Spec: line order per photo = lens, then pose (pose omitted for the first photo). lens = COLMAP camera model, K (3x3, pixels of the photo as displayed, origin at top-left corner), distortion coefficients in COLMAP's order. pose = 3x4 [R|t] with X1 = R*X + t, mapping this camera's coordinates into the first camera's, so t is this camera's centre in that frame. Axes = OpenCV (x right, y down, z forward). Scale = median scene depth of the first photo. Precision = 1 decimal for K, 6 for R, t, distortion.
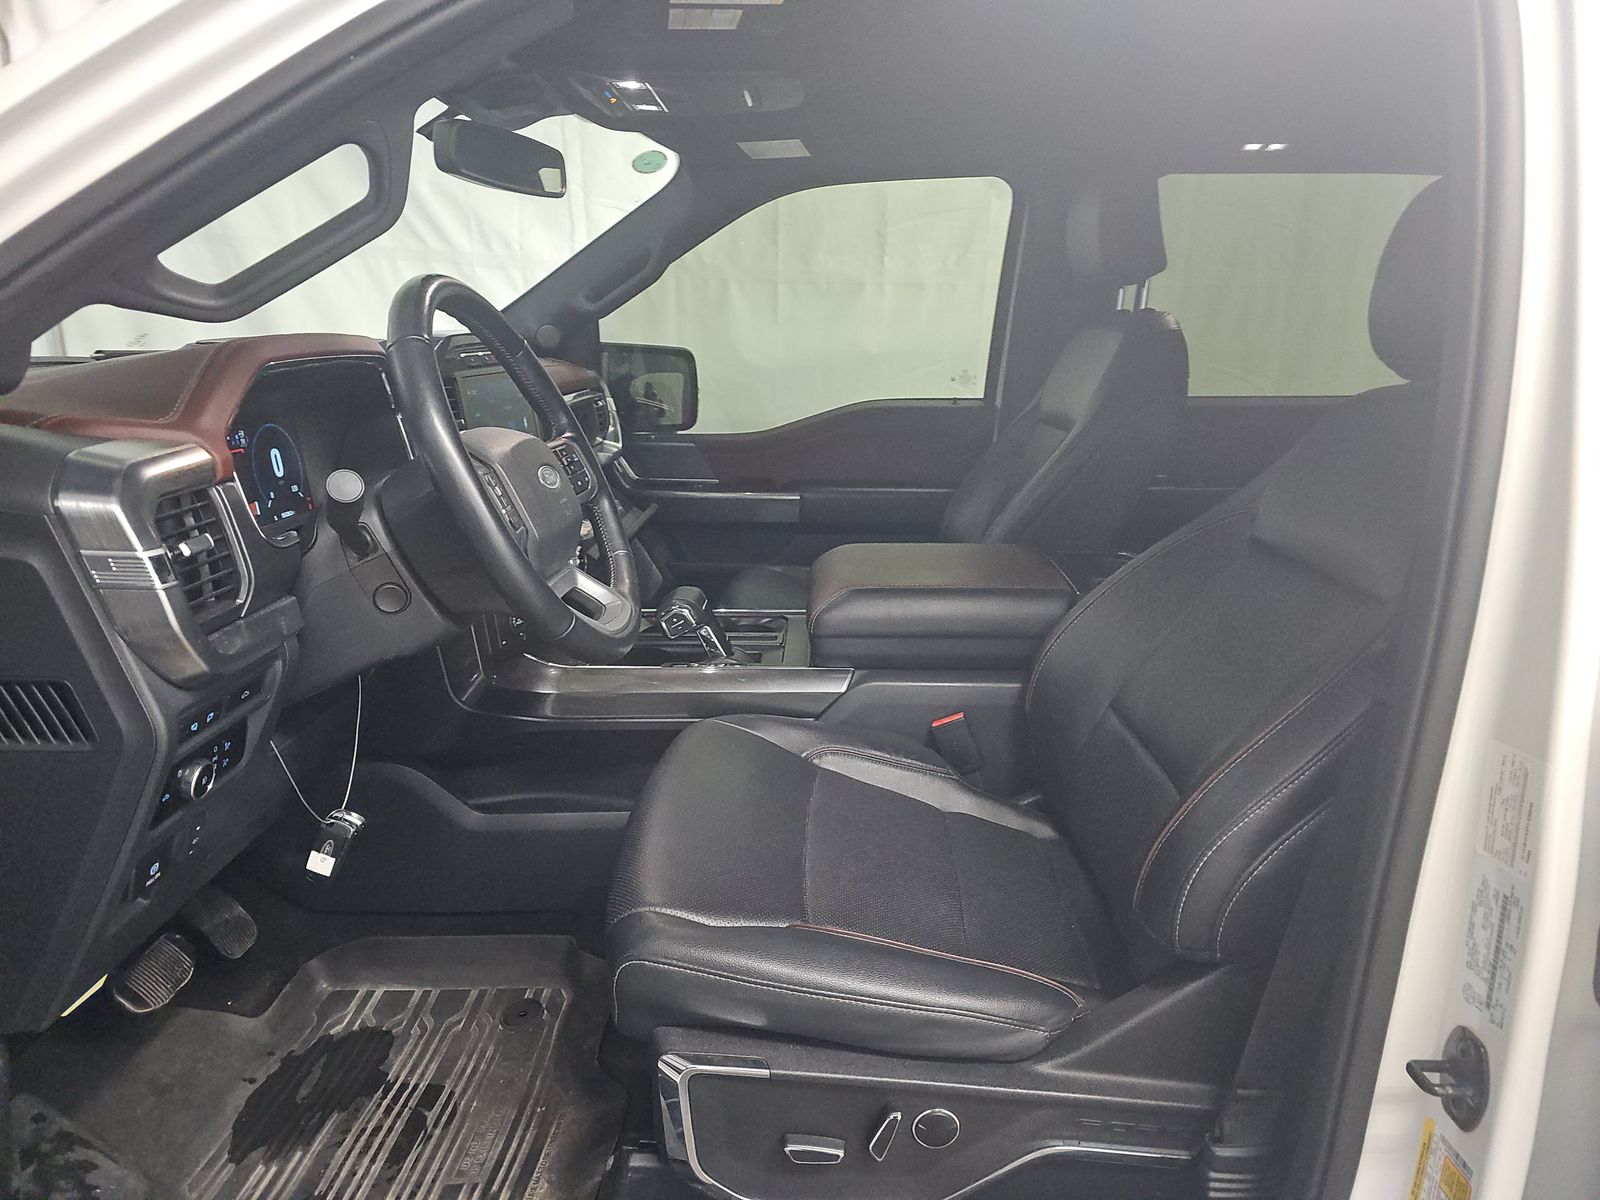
lens RADIAL K [[1052.5, 0, 800.0], [0, 1052.5, 600.0], [0, 0, 1]] dist [0.025168, -0.029367]
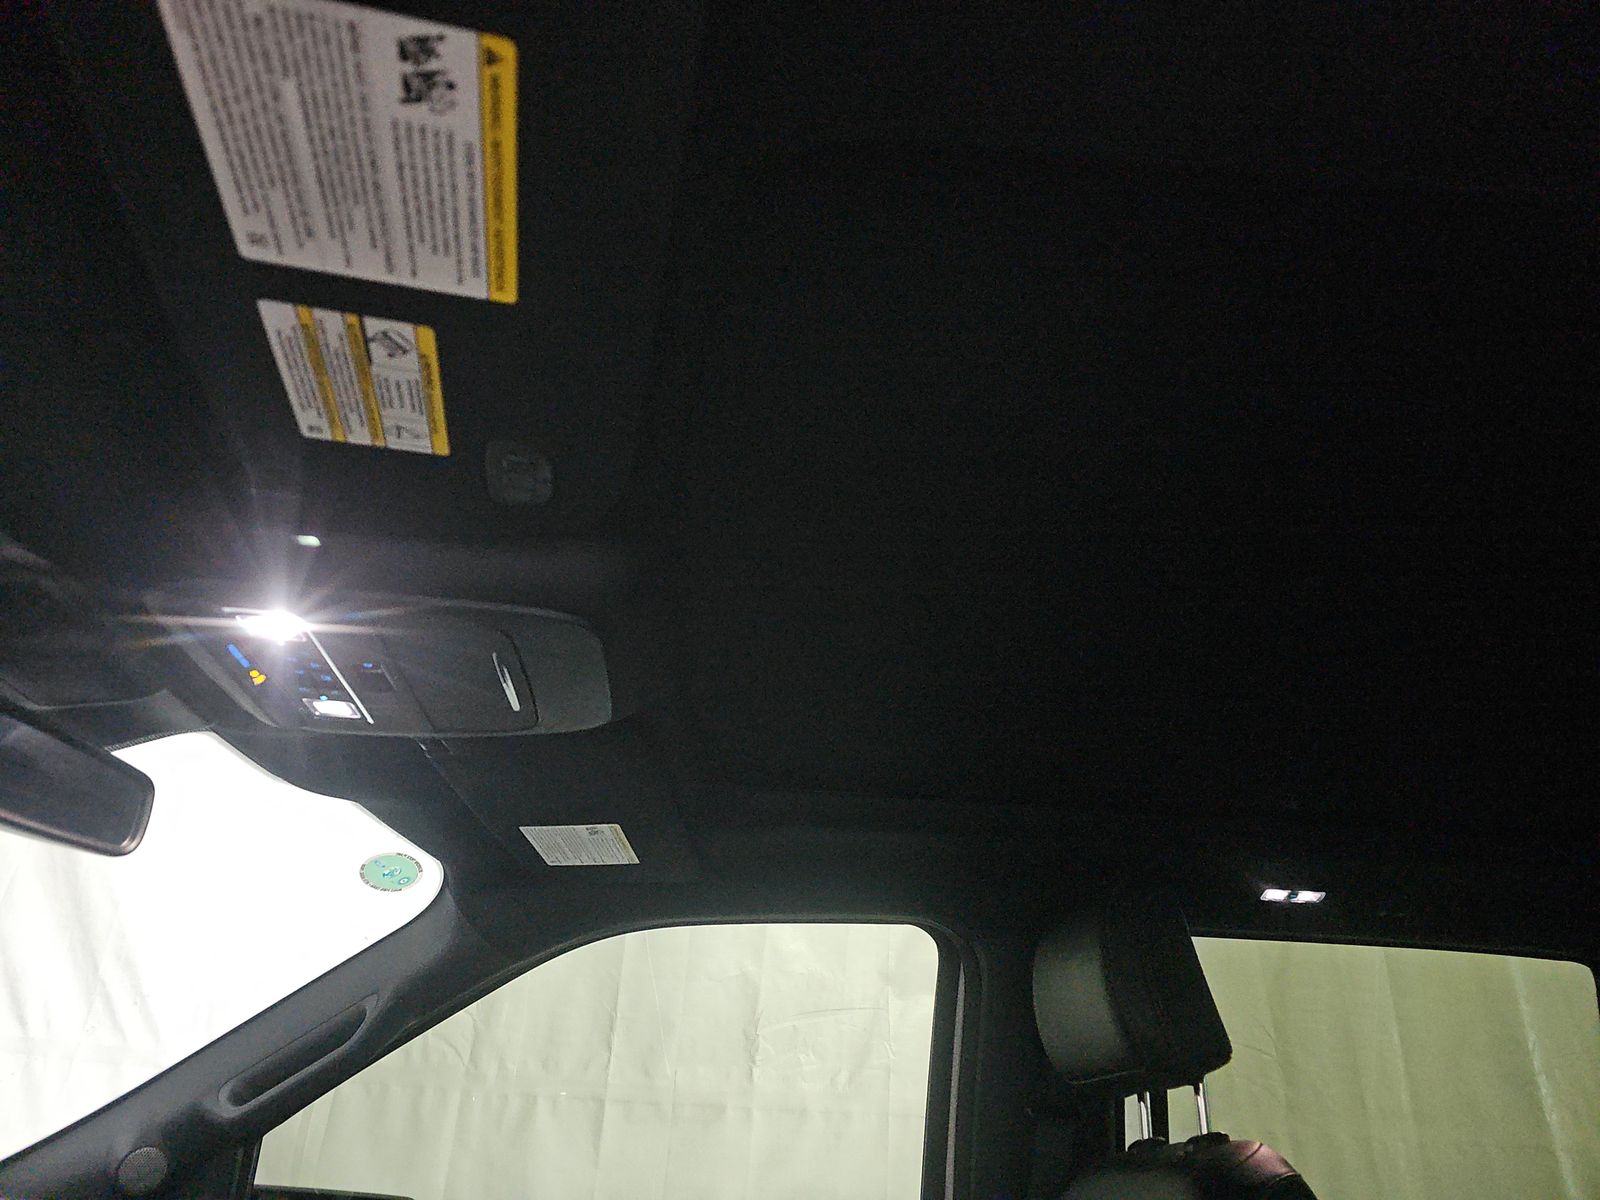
lens RADIAL K [[1052.5, 0, 800.0], [0, 1052.5, 600.0], [0, 0, 1]] dist [0.025168, -0.029367]
pose [[0.993186, 0.072652, 0.091122, 0.031848], [0.009850, 0.726766, -0.686814, -0.082129], [-0.116123, 0.683032, 0.721099, 0.359042]]
